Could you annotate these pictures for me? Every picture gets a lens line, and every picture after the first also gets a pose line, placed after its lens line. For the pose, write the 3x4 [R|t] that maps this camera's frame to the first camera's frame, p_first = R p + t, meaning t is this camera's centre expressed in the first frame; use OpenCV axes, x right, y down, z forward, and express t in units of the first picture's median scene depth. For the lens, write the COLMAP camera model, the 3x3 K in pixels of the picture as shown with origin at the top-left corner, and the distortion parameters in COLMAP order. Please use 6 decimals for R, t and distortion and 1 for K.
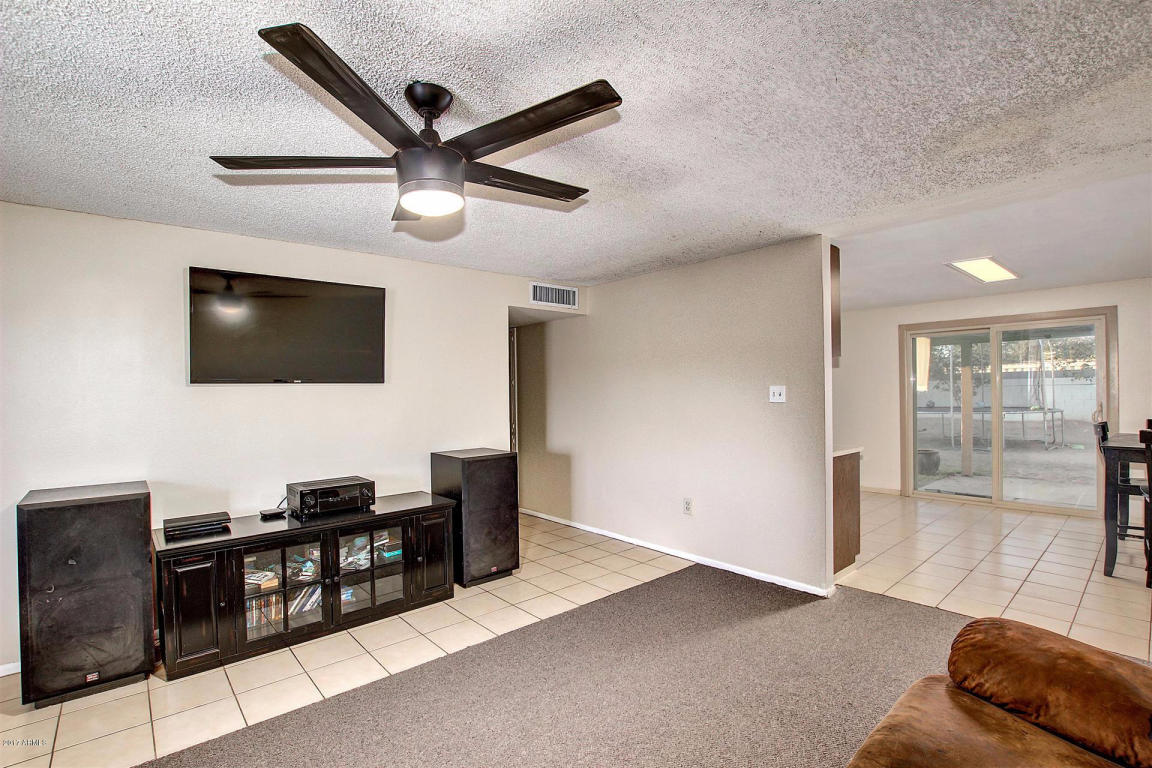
lens RADIAL K [[547.8, 0, 571.9], [0, 547.8, 392.4], [0, 0, 1]] dist [-0.024304, -0.000005]
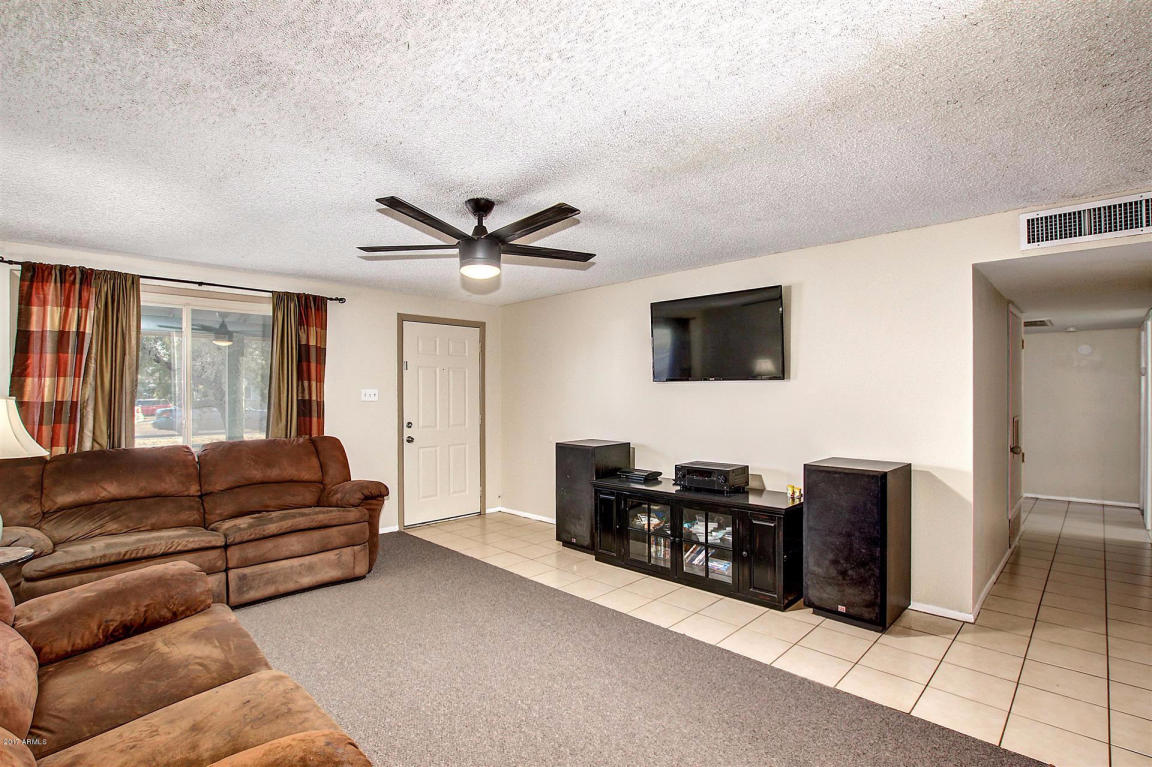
lens RADIAL K [[547.8, 0, 571.9], [0, 547.8, 391.9], [0, 0, 1]] dist [-0.024304, -0.000005]
pose [[0.062607, 0.016420, -0.997903, 0.727096], [0.000967, 0.999863, 0.016513, -0.014623], [0.998038, -0.001999, 0.062582, 0.627078]]
